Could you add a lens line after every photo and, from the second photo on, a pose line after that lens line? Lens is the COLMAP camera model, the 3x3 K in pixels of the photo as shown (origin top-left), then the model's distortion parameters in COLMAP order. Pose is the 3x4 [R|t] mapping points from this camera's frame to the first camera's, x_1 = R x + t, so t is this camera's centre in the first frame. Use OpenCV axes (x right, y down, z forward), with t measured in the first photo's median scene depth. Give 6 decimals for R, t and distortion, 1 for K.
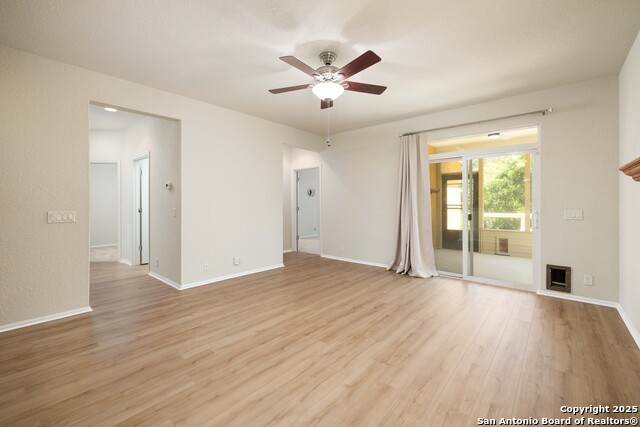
lens RADIAL K [[271.3, 0, 319.1], [0, 271.3, 207.4], [0, 0, 1]] dist [0.002616, -0.000132]
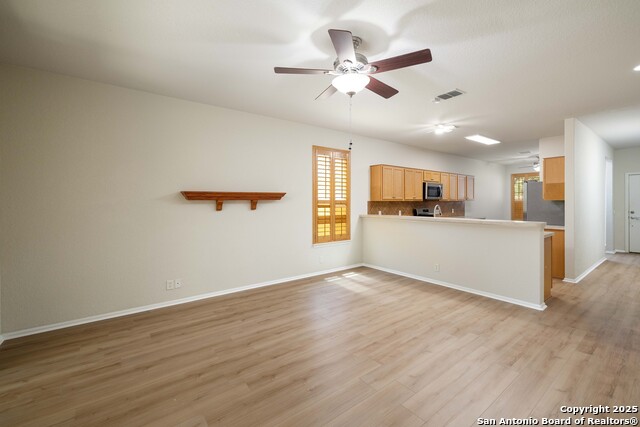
lens RADIAL K [[271.3, 0, 322.4], [0, 271.3, 207.3], [0, 0, 1]] dist [0.002616, -0.000132]
pose [[-0.980749, 0.003271, 0.195247, -0.048687], [0.010056, 0.999379, 0.033767, -0.080193], [-0.195015, 0.035081, -0.980173, 2.043436]]
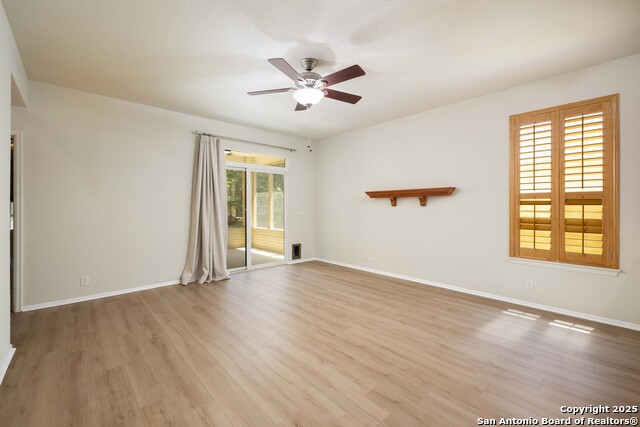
lens RADIAL K [[271.3, 0, 319.4], [0, 271.3, 208.1], [0, 0, 1]] dist [0.002616, -0.000132]
pose [[0.107051, -0.004617, 0.994243, -1.075932], [0.015670, 0.999873, 0.002956, -0.013903], [-0.994130, 0.015263, 0.107109, 0.943956]]
